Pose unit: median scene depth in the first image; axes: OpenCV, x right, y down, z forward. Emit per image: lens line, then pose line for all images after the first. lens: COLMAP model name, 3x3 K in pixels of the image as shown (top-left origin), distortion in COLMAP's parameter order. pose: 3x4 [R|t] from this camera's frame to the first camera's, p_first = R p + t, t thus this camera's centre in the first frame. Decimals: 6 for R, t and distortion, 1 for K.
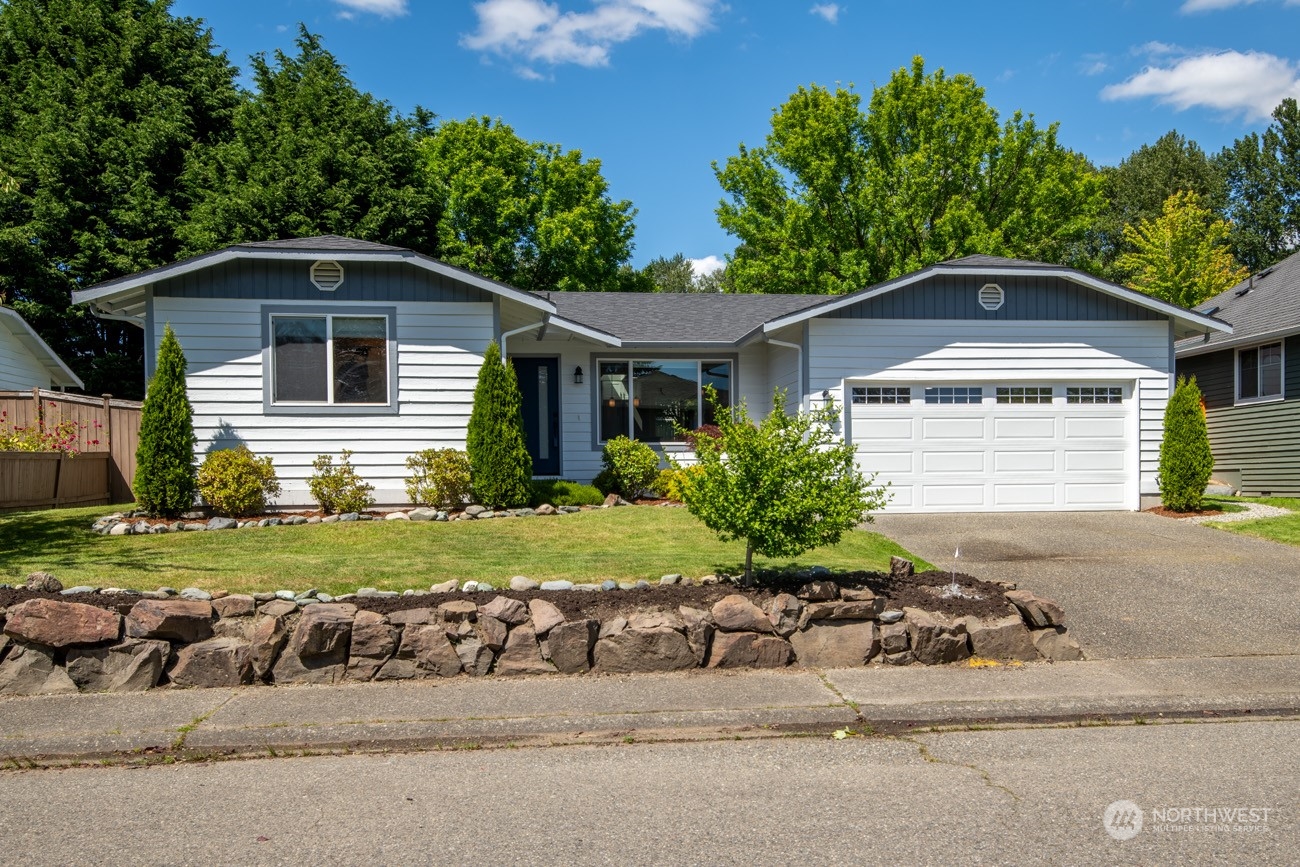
lens RADIAL K [[989.7, 0, 650.0], [0, 989.7, 433.5], [0, 0, 1]] dist [0.039183, -0.002046]
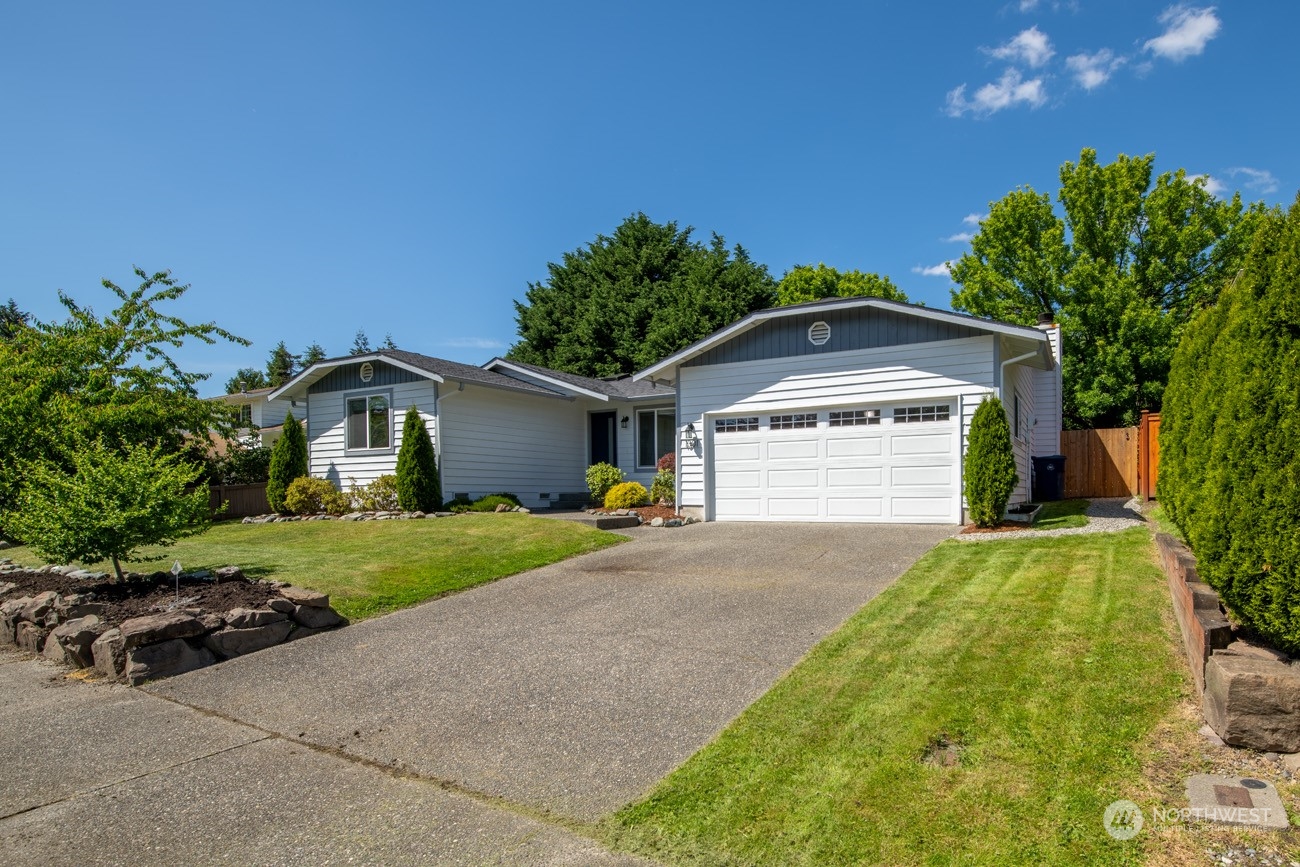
lens RADIAL K [[573.9, 0, 650.8], [0, 573.9, 494.1], [0, 0, 1]] dist [-0.001299, 0.000135]
pose [[0.882744, 0.000459, -0.469854, 0.478774], [0.027417, 0.998245, 0.052487, 0.007180], [0.469053, -0.059214, 0.881183, 0.314973]]
